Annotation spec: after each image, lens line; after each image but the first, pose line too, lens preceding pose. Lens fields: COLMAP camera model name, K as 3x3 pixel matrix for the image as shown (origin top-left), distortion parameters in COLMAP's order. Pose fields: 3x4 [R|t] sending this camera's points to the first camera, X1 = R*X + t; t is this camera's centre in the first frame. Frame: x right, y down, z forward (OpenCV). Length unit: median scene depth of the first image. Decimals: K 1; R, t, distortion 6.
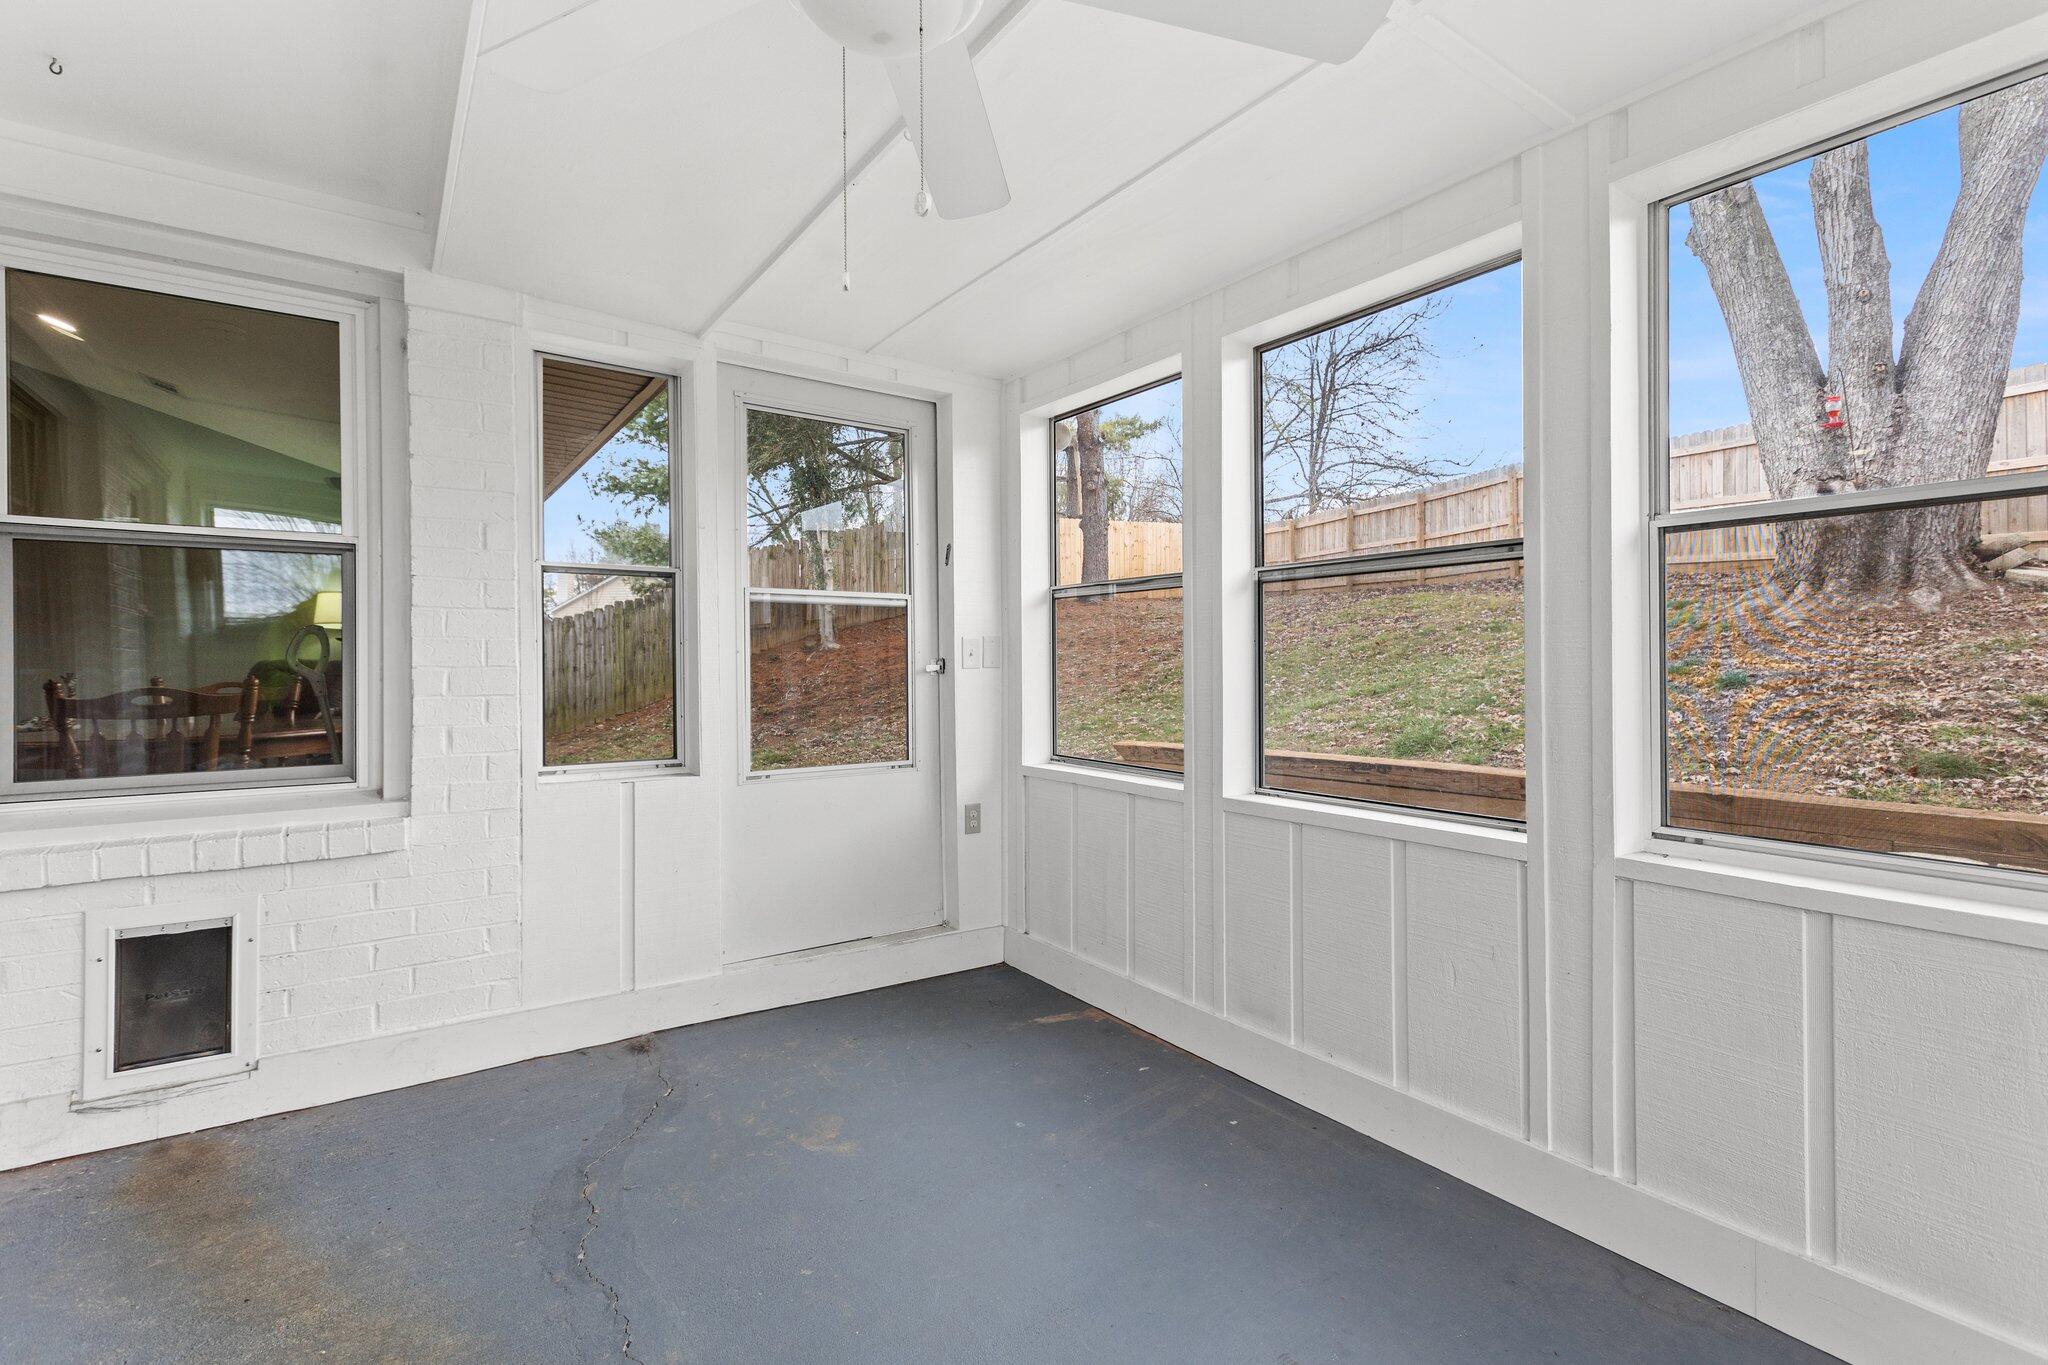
lens RADIAL K [[919.3, 0, 1025.7], [0, 919.3, 665.5], [0, 0, 1]] dist [0.001659, 0.000304]
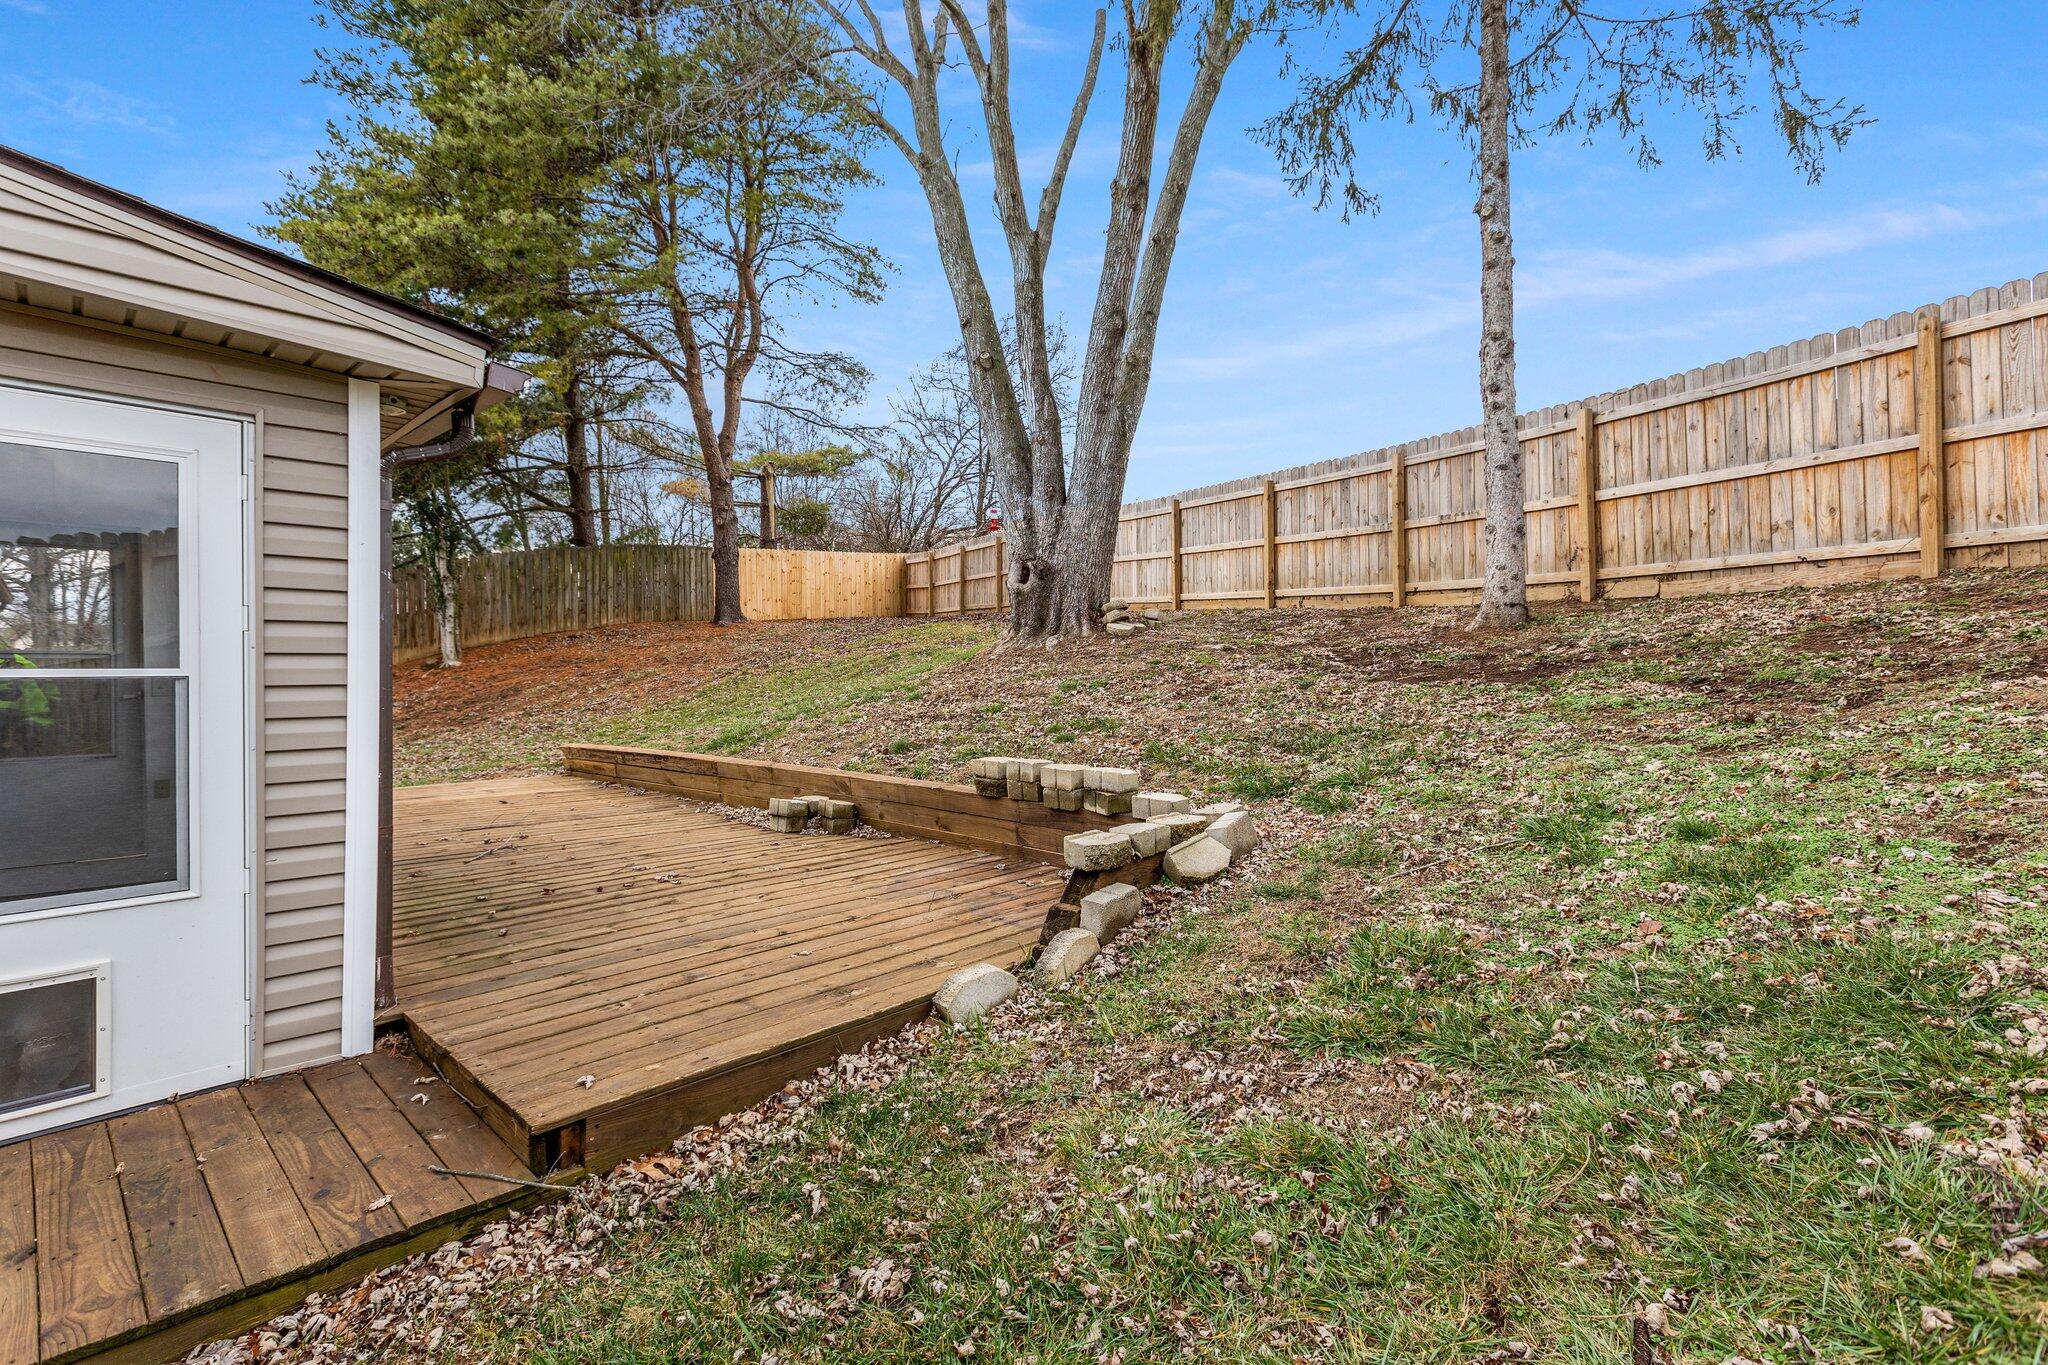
lens RADIAL K [[919.3, 0, 1025.7], [0, 919.3, 665.5], [0, 0, 1]] dist [0.001659, 0.000304]
pose [[0.982283, 0.001199, 0.187398, 0.373551], [0.000832, 0.999942, -0.010759, -0.009813], [-0.187400, 0.010724, 0.982225, -0.291039]]
